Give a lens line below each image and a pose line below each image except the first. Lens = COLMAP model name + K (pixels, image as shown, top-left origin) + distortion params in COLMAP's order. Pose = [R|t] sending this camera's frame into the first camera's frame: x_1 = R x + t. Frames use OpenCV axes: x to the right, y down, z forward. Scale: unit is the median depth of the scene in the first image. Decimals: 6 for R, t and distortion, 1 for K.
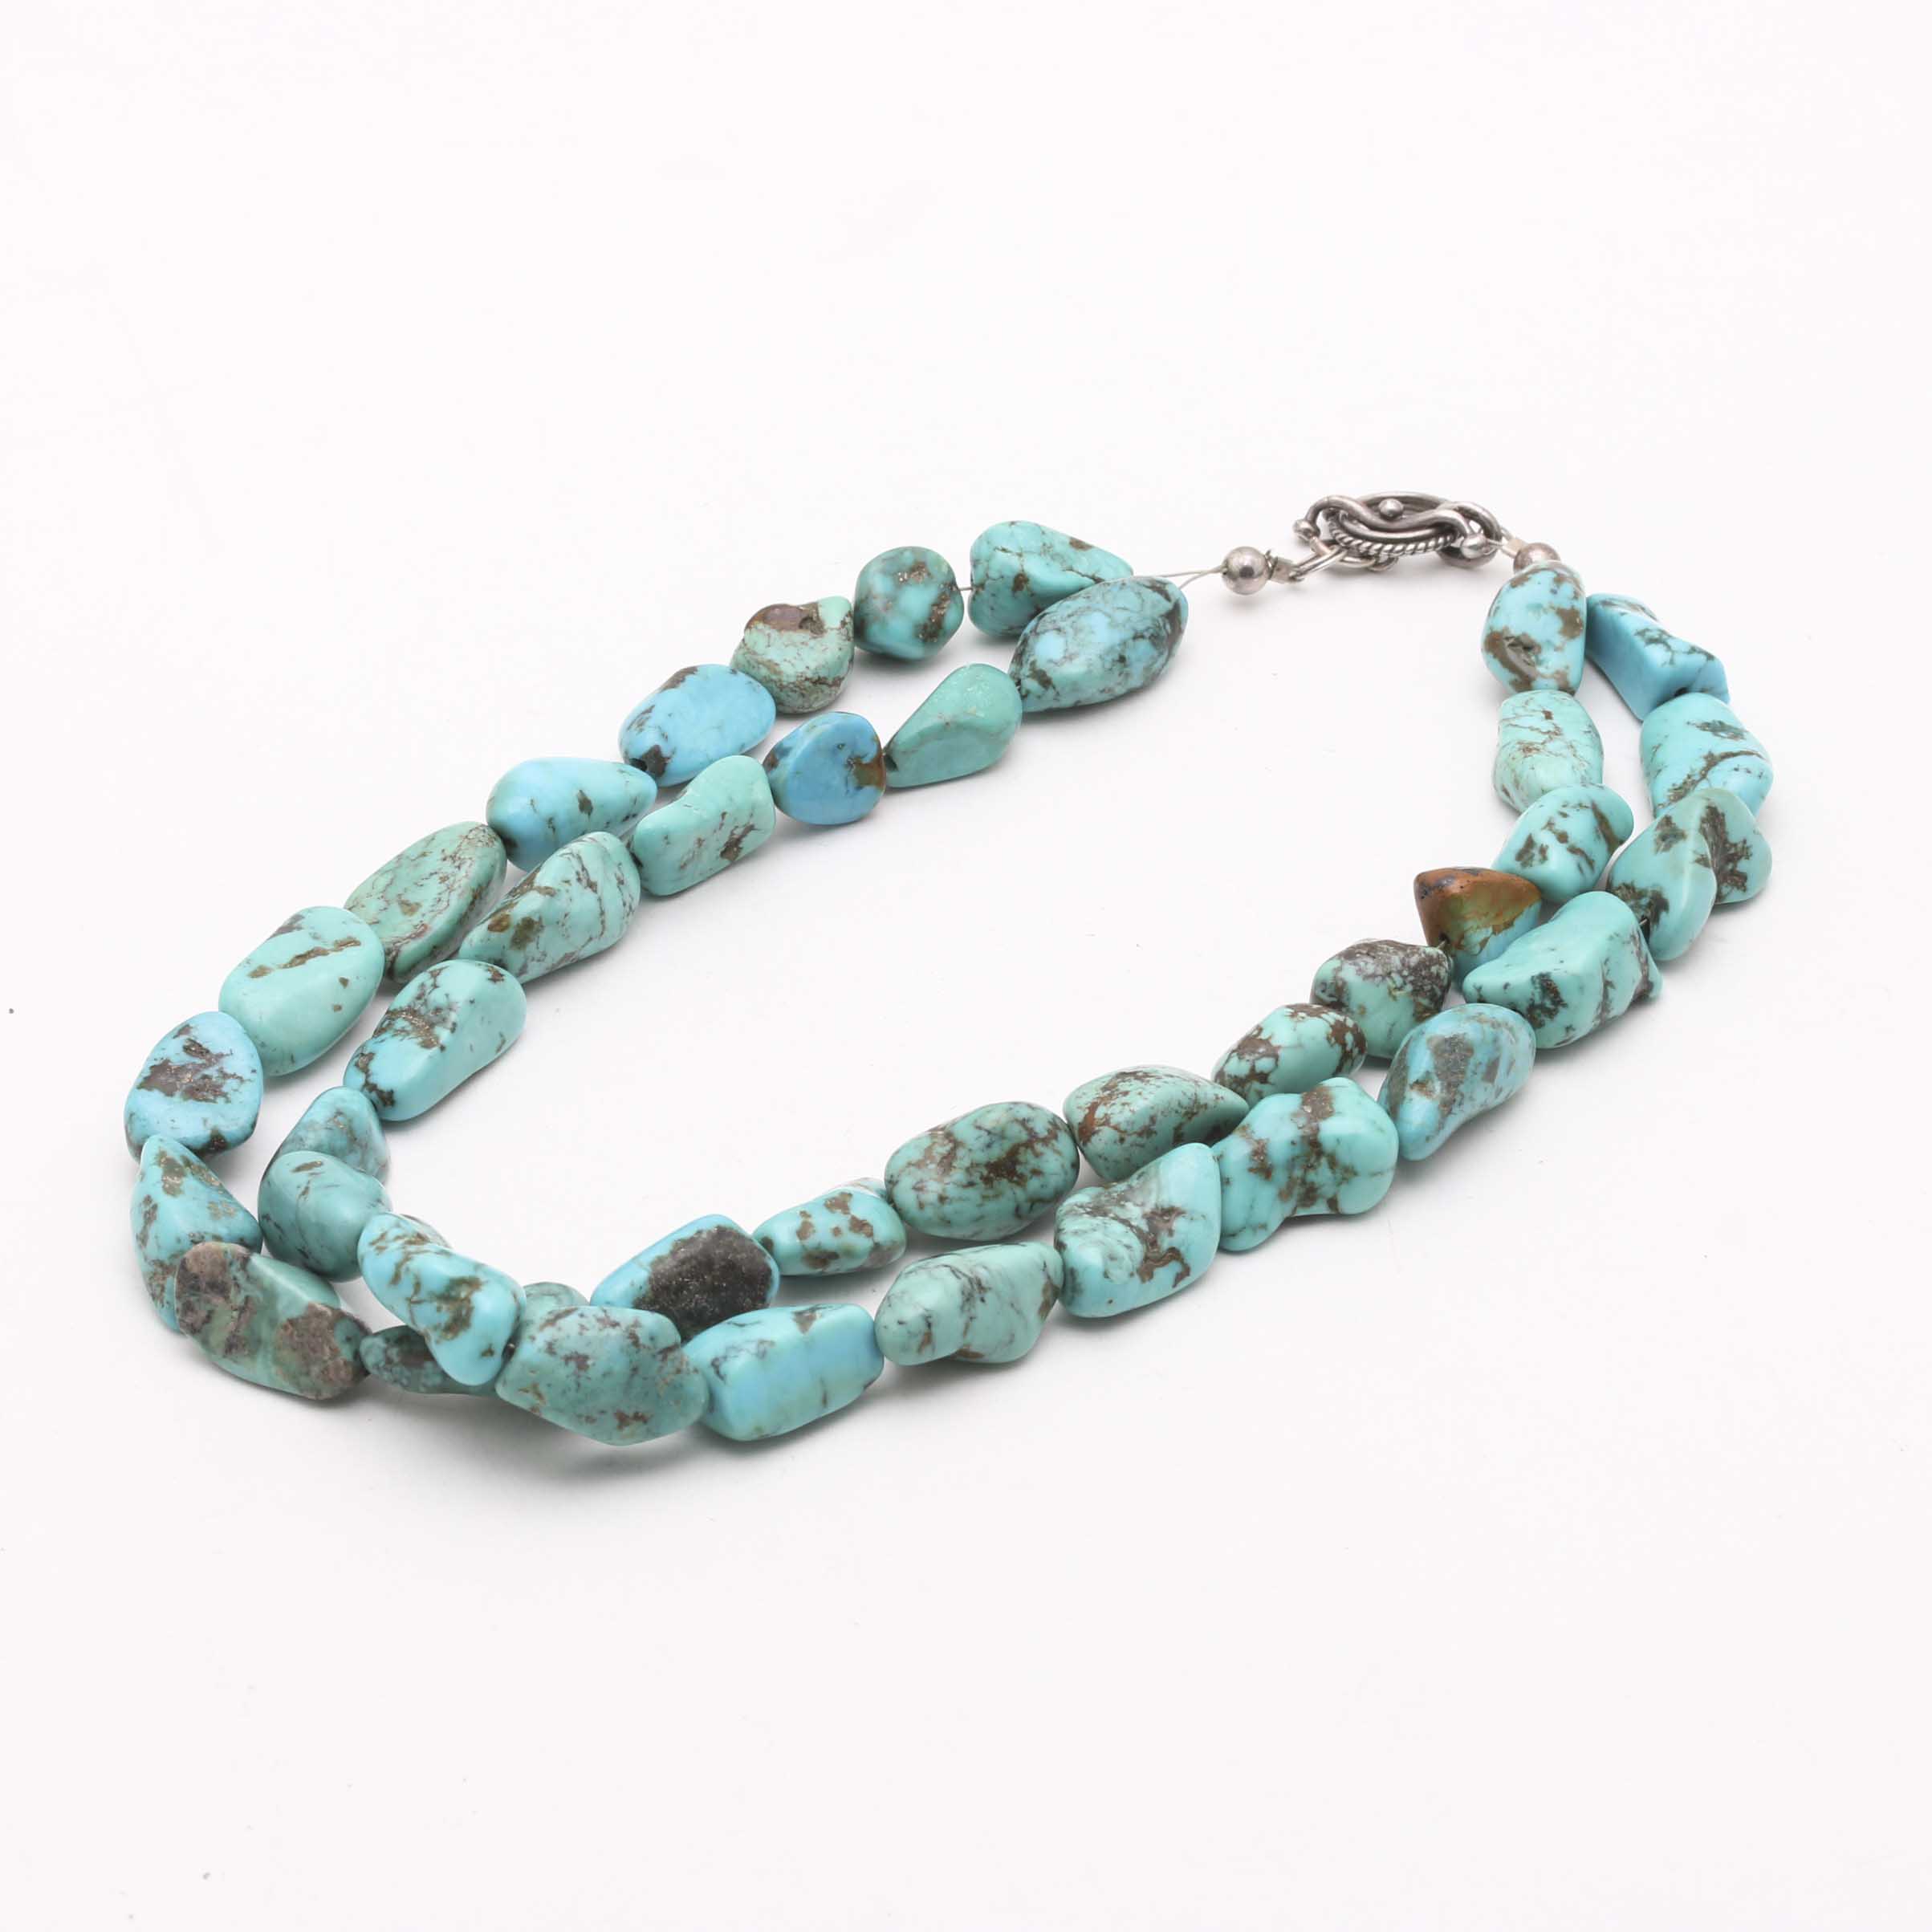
lens RADIAL K [[13825.6, 0, 966.0], [0, 13825.6, 966.0], [0, 0, 1]] dist [1.533661, -218.380054]
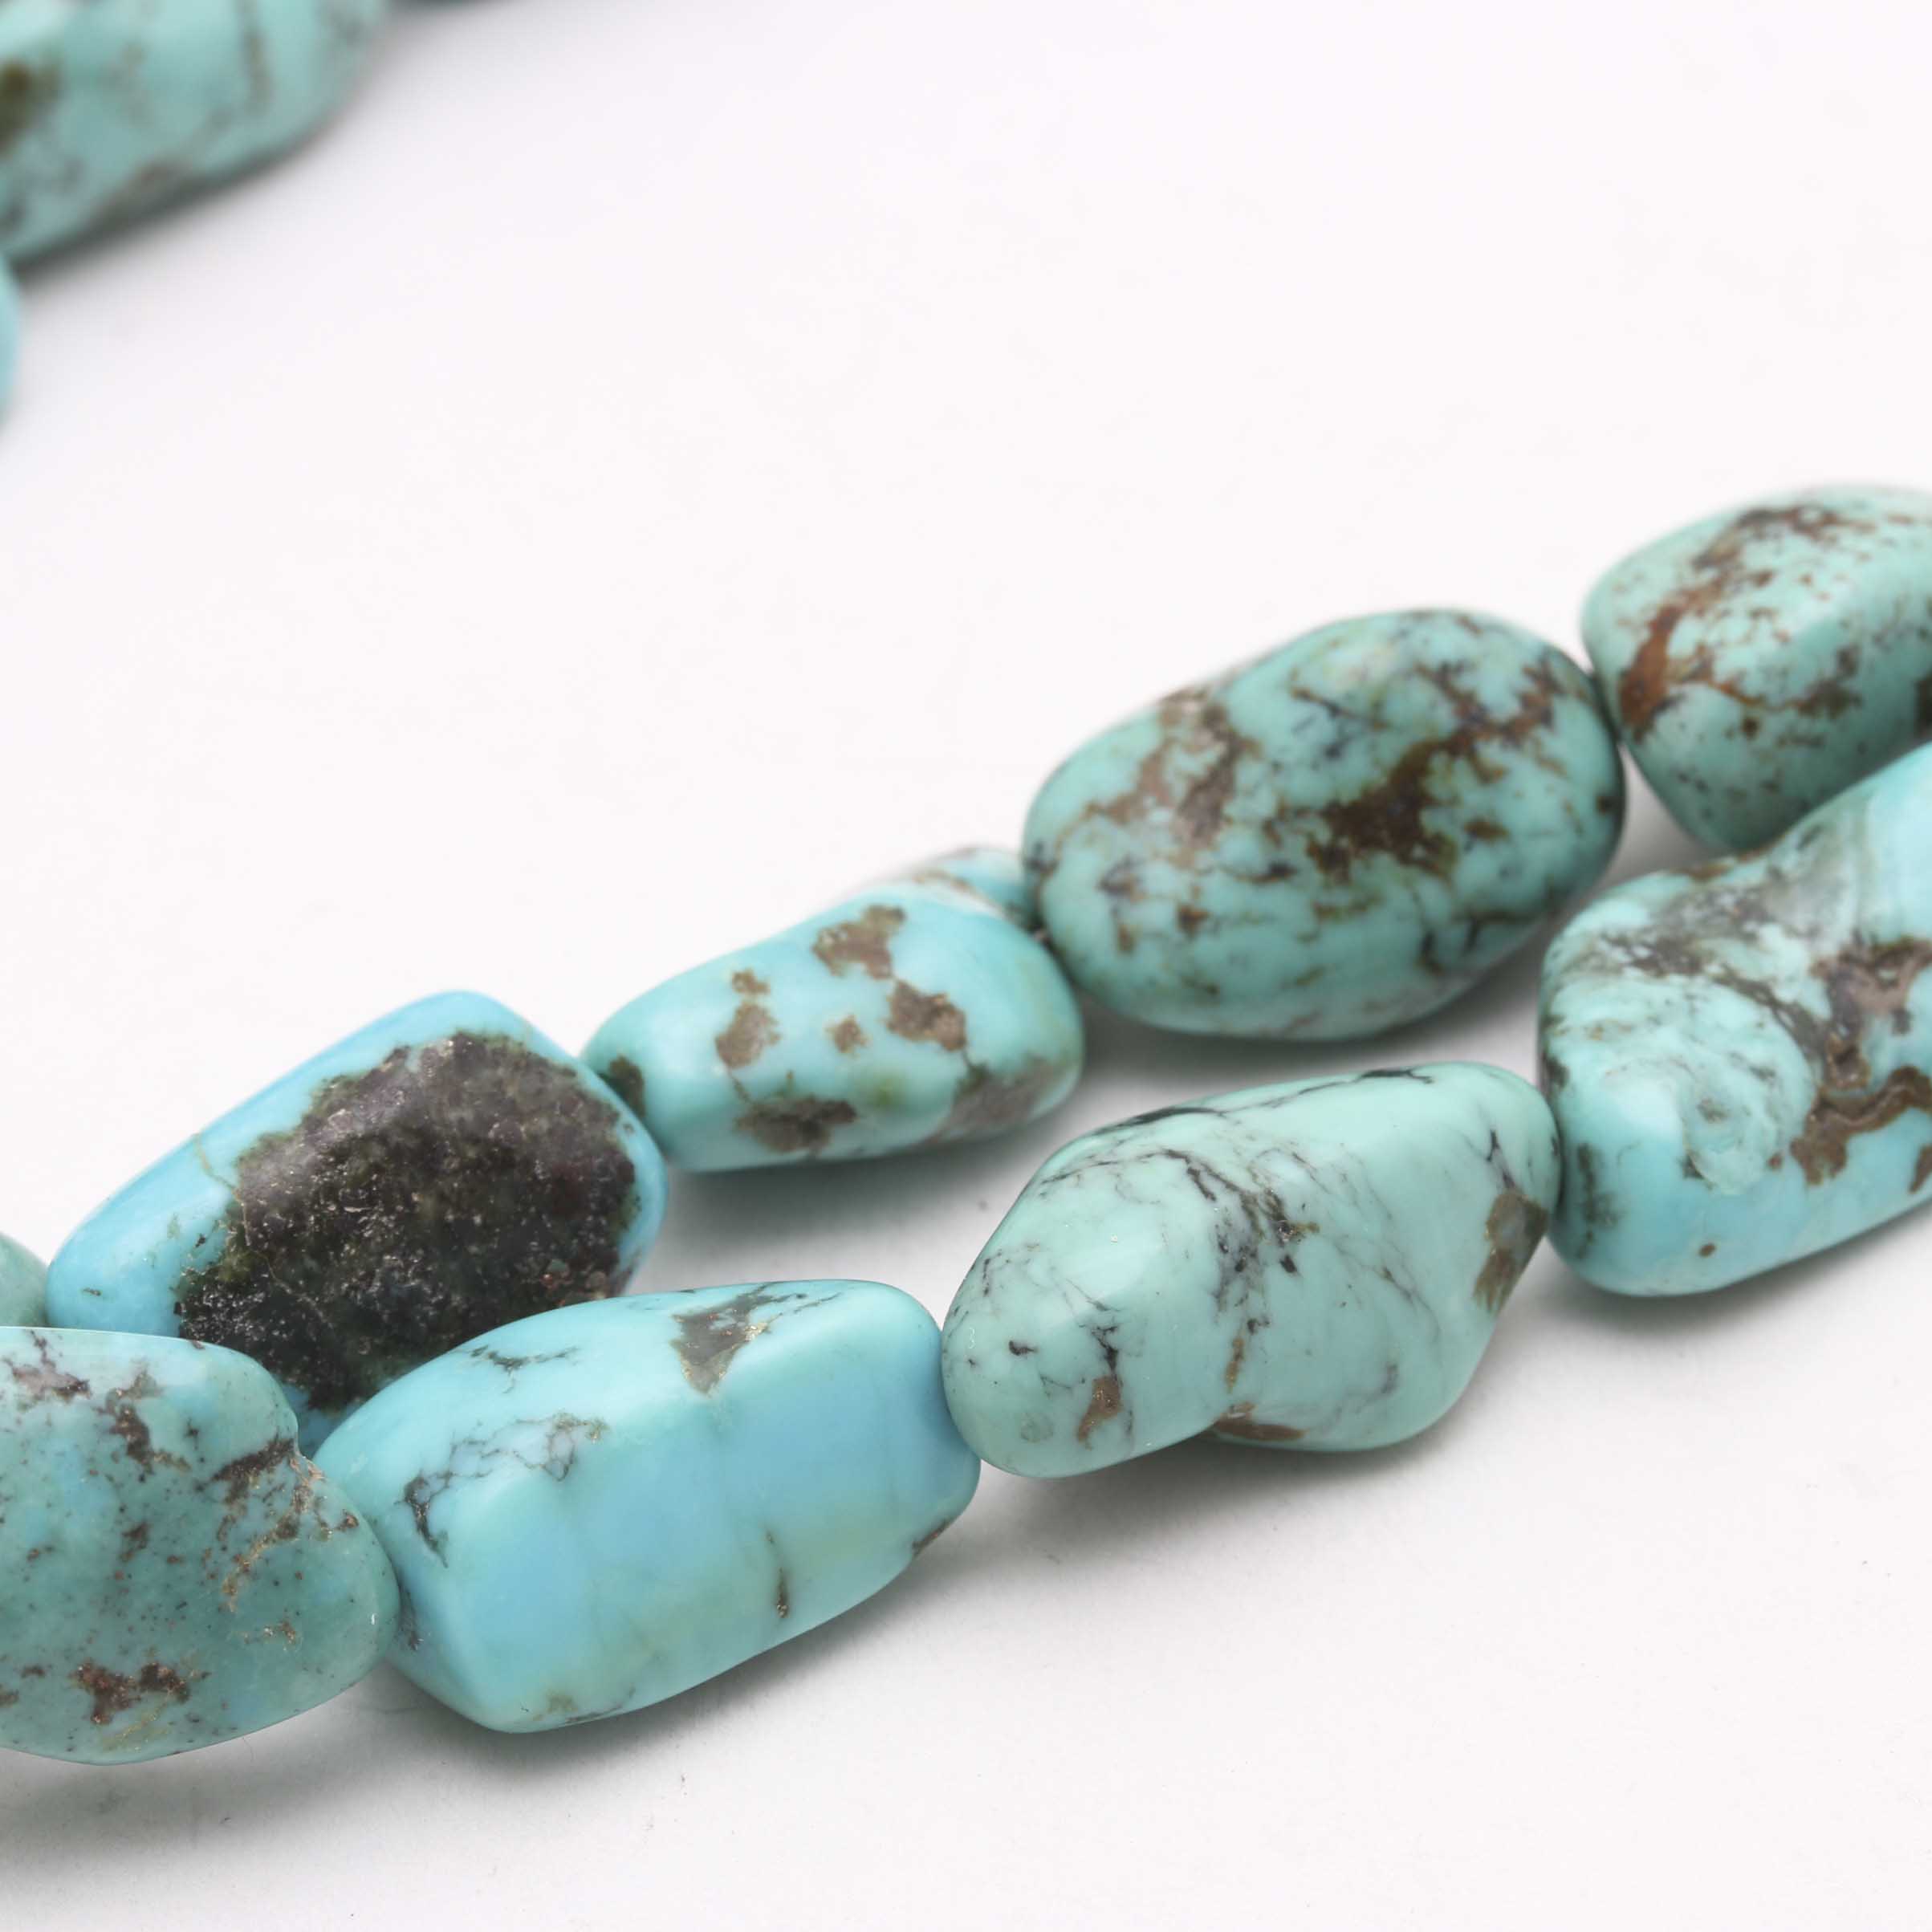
lens RADIAL K [[13825.6, 0, 966.0], [0, 13825.6, 966.0], [0, 0, 1]] dist [1.533661, -218.380054]
pose [[0.996169, -0.011812, -0.086643, 0.021056], [0.017801, 0.997480, 0.068676, -0.004304], [0.085614, -0.069955, 0.993869, 0.682235]]
